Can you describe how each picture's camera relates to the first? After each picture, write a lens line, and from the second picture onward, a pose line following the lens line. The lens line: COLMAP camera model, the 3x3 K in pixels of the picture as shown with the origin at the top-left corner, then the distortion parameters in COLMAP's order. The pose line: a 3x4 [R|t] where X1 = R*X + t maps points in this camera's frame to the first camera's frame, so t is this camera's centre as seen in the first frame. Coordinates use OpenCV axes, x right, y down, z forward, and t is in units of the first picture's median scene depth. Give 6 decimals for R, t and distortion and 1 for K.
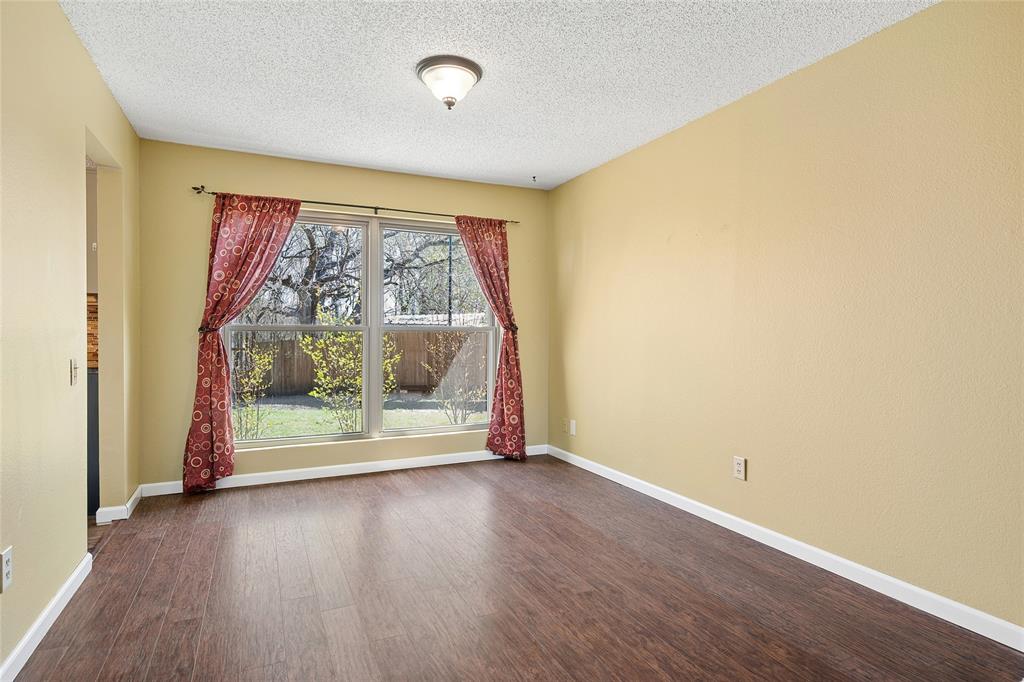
lens RADIAL K [[535.7, 0, 512.0], [0, 535.7, 341.0], [0, 0, 1]] dist [0.000152, 0.000159]
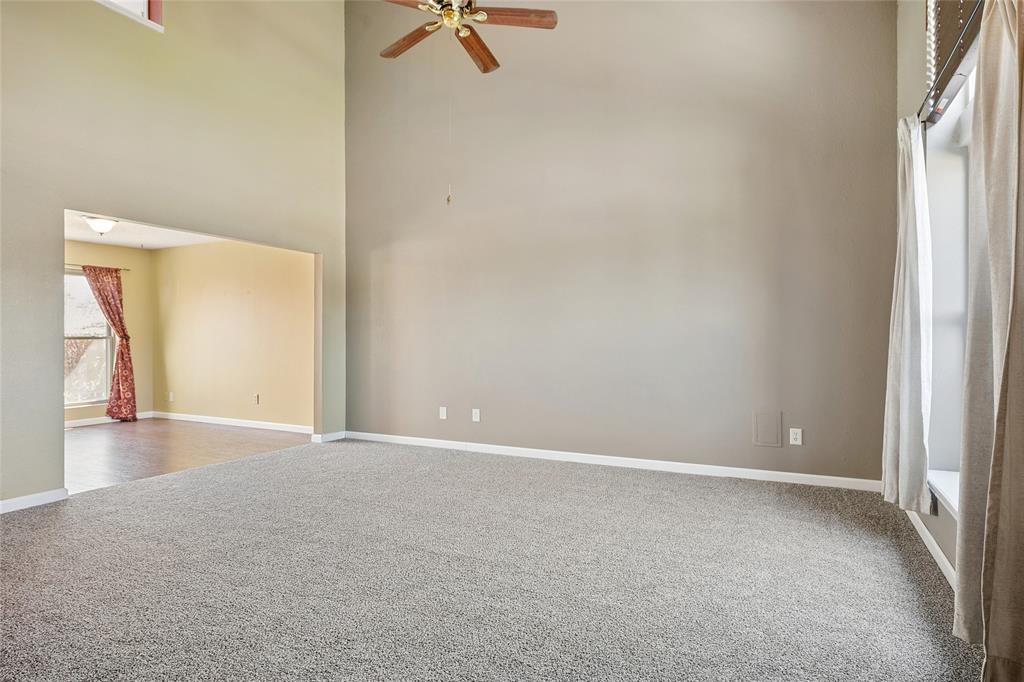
lens RADIAL K [[571.1, 0, 512.0], [0, 571.1, 341.0], [0, 0, 1]] dist [0.000913, 0.000177]
pose [[0.797930, -0.008352, 0.602692, -0.106399], [0.011455, 0.999934, -0.001309, 0.001885], [-0.602641, 0.007948, 0.797973, -1.026789]]
